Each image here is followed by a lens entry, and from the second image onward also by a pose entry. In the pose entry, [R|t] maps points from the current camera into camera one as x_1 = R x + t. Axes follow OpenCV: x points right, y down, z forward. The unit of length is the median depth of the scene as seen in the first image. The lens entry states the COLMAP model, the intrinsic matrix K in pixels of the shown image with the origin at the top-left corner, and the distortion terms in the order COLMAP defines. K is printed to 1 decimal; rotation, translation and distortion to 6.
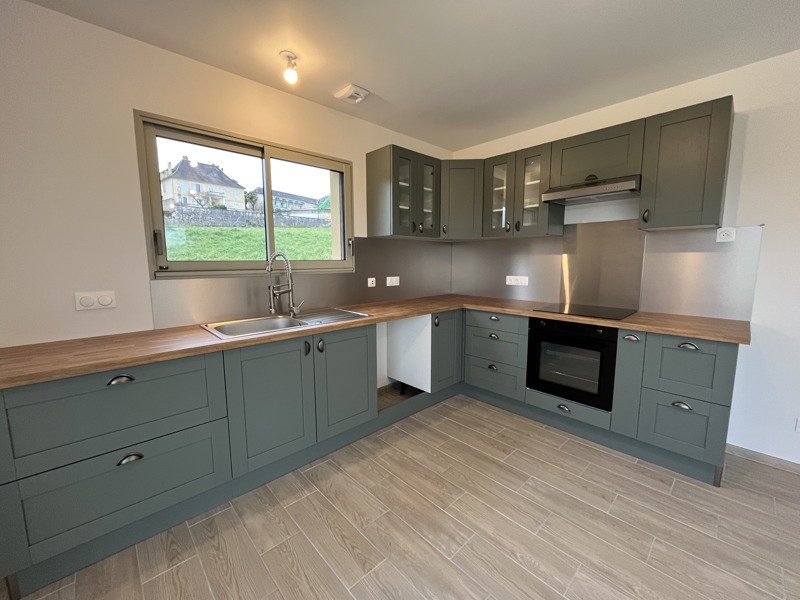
lens RADIAL K [[322.4, 0, 401.9], [0, 322.4, 302.8], [0, 0, 1]] dist [-0.003076, -0.000219]
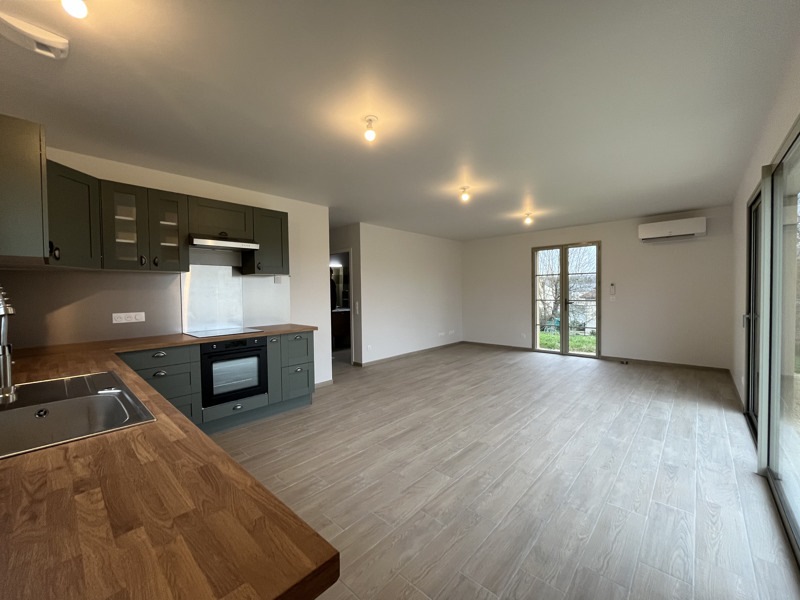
lens RADIAL K [[323.8, 0, 400.0], [0, 323.8, 300.0], [0, 0, 1]] dist [0.002299, -0.000048]
pose [[-0.071753, -0.019618, 0.997229, -0.802608], [0.150585, 0.988133, 0.030274, -0.037041], [-0.985990, 0.152340, -0.067948, 0.375321]]
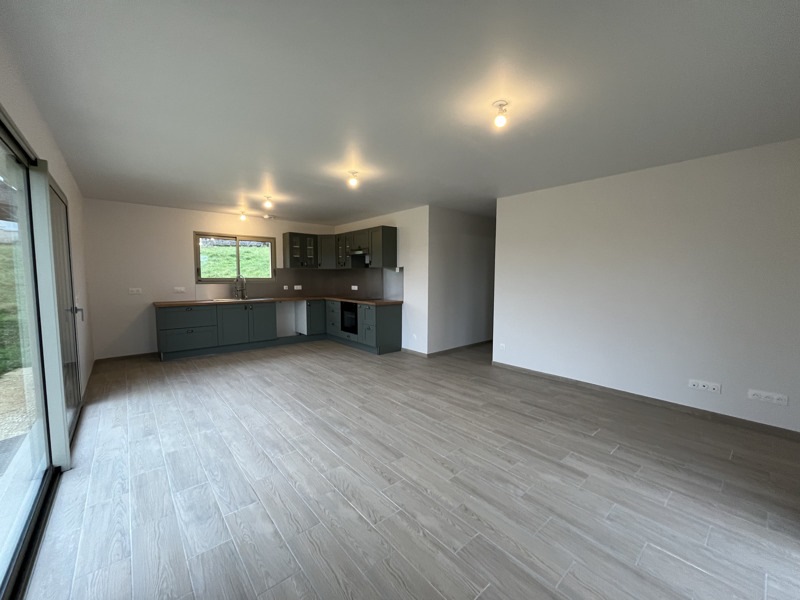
lens RADIAL K [[323.8, 0, 400.0], [0, 323.8, 300.0], [0, 0, 1]] dist [0.002299, -0.000048]
pose [[0.998738, 0.010282, -0.049169, 1.021411], [-0.013324, 0.997992, -0.061929, 0.190973], [0.048434, 0.062506, 0.996869, -1.528430]]
